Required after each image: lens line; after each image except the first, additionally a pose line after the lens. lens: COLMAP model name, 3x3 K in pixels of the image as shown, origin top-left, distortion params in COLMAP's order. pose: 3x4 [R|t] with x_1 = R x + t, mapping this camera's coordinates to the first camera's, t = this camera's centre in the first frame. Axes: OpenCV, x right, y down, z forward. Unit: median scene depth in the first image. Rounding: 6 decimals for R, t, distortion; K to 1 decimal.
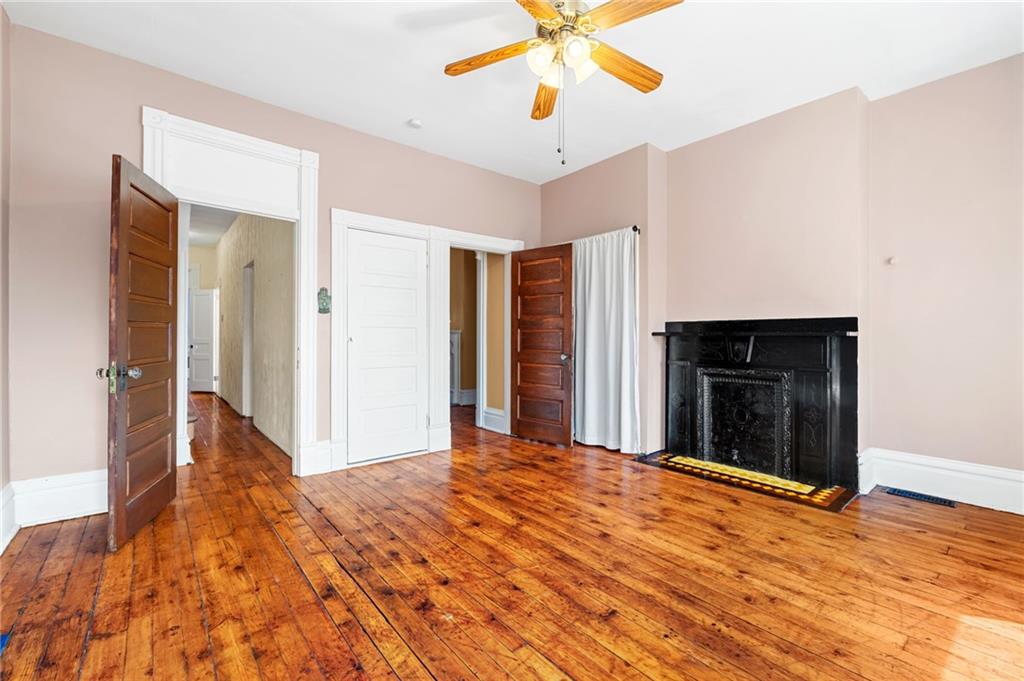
lens RADIAL K [[437.2, 0, 504.0], [0, 437.2, 332.1], [0, 0, 1]] dist [-0.004074, 0.001290]
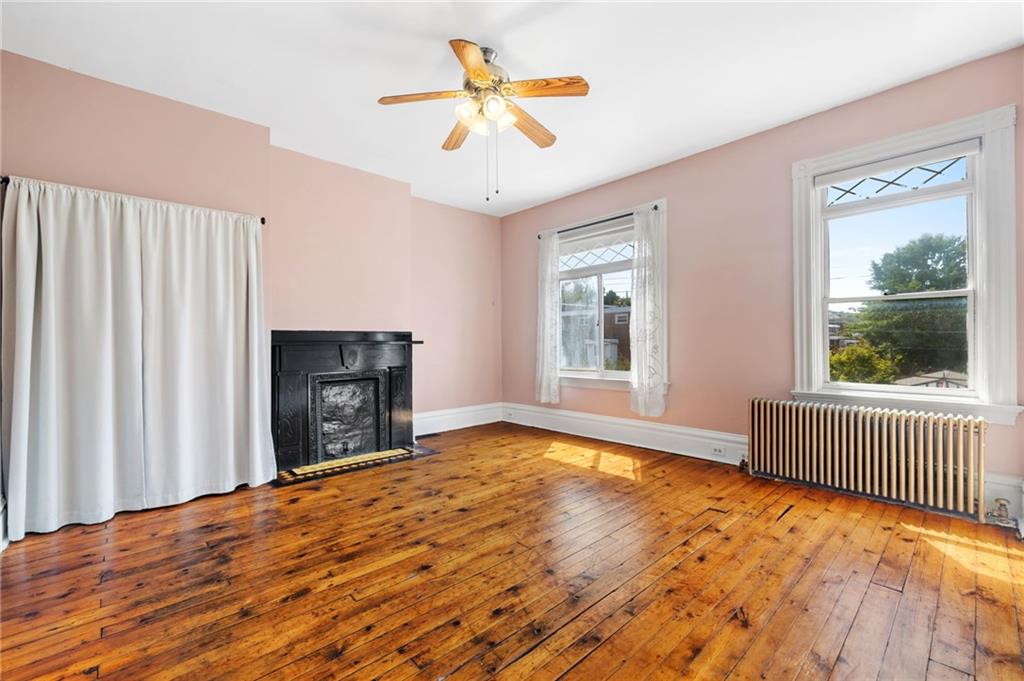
lens RADIAL K [[437.2, 0, 513.9], [0, 437.2, 342.9], [0, 0, 1]] dist [-0.004074, 0.001290]
pose [[-0.078909, -0.002890, 0.996878, -0.901164], [-0.002169, 0.999994, 0.002728, -0.000933], [-0.996879, -0.001947, -0.078915, 0.872774]]
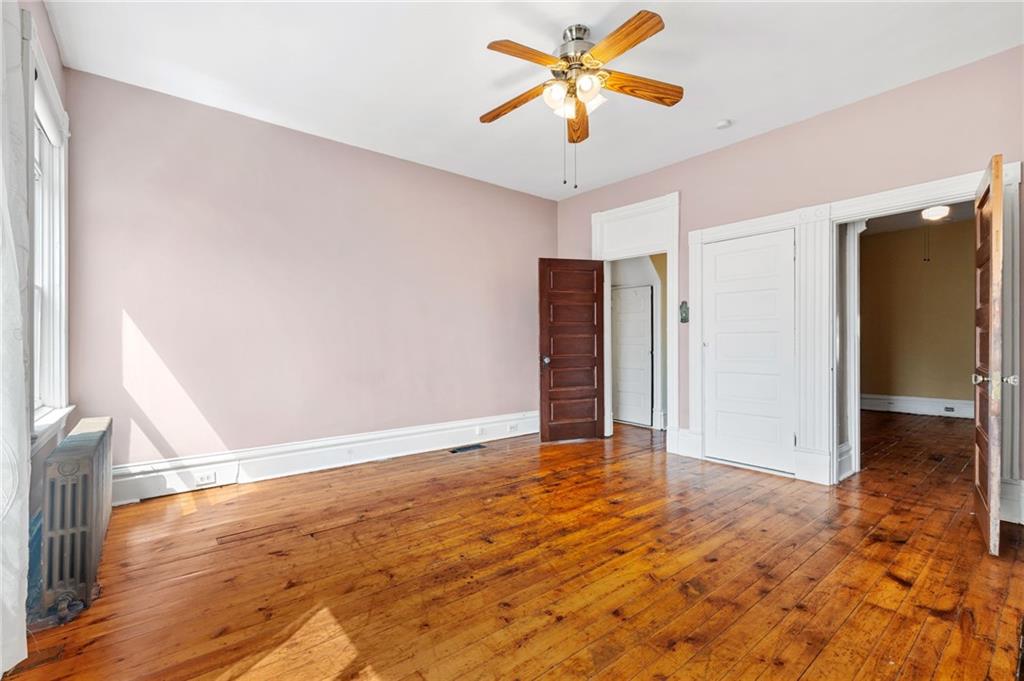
lens RADIAL K [[437.2, 0, 503.1], [0, 437.2, 344.8], [0, 0, 1]] dist [-0.004074, 0.001290]
pose [[0.004411, 0.003483, -0.999984, 1.074546], [0.014863, 0.999883, 0.003548, 0.008024], [0.999880, -0.014879, 0.004359, 0.686501]]
